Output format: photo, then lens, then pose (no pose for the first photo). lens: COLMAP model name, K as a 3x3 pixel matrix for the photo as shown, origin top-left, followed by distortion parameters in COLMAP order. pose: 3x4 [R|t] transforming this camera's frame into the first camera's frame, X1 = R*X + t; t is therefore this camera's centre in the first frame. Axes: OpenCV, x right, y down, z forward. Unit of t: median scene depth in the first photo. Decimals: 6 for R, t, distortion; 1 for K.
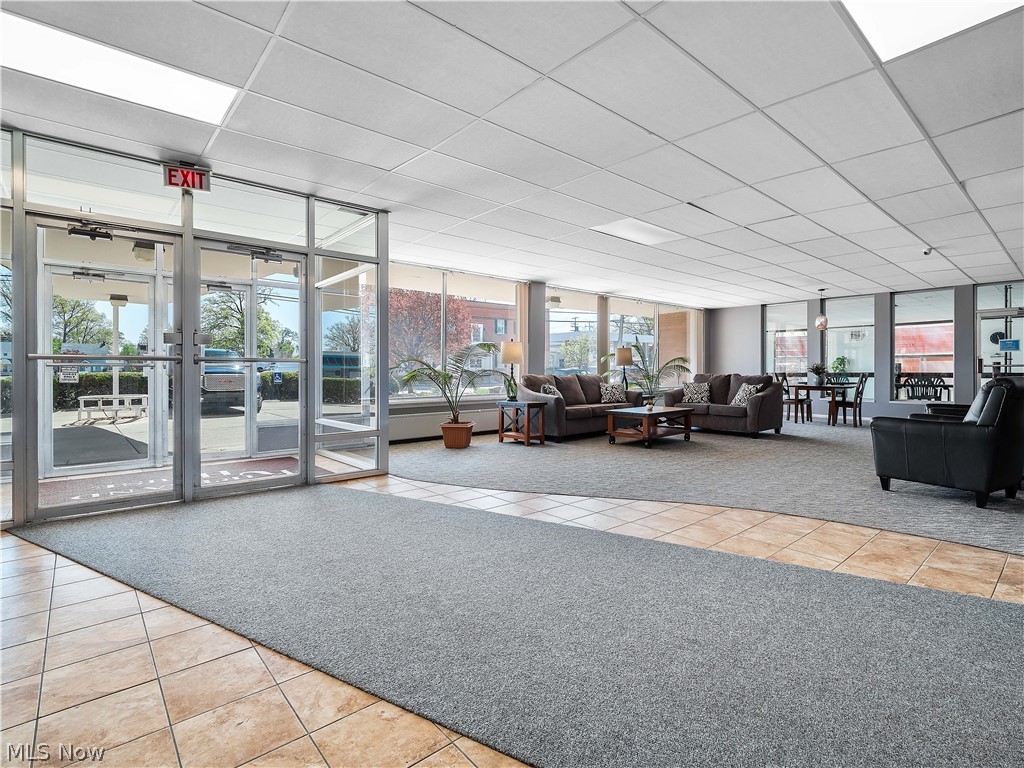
lens RADIAL K [[522.9, 0, 512.0], [0, 522.9, 384.0], [0, 0, 1]] dist [-0.017929, 0.000127]
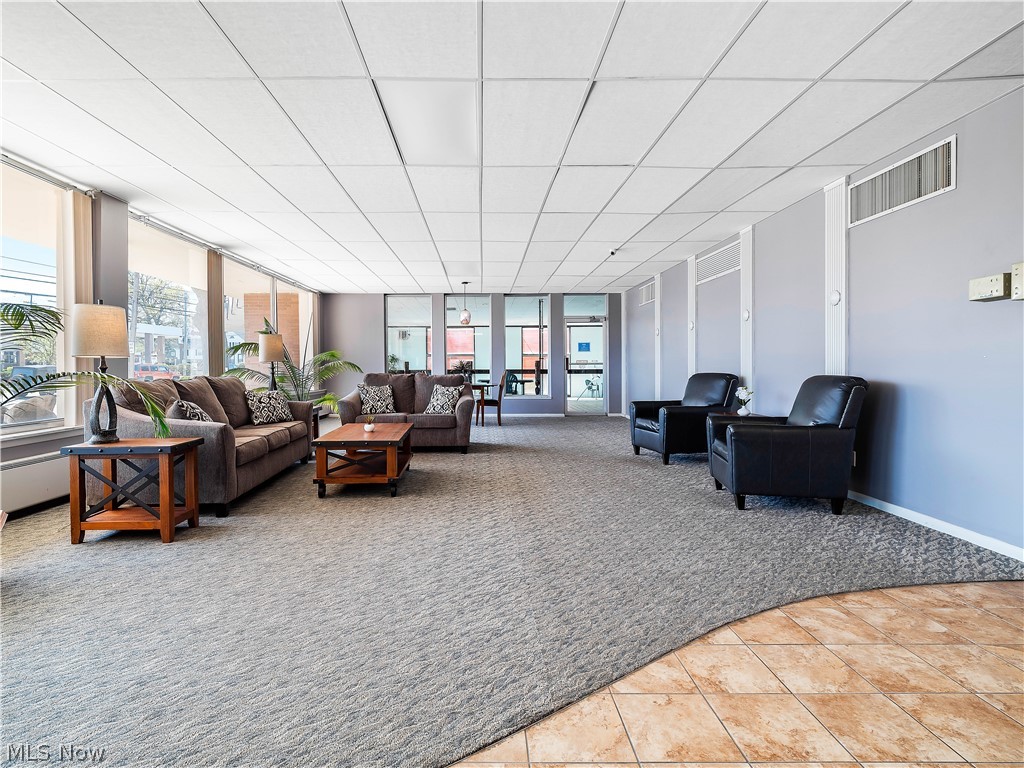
lens RADIAL K [[522.9, 0, 512.0], [0, 522.9, 384.0], [0, 0, 1]] dist [-0.017929, 0.000127]
pose [[0.639618, -0.025393, 0.768273, -0.100746], [0.020987, 0.999659, 0.015569, -0.013436], [-0.768406, 0.006165, 0.639933, 0.422547]]
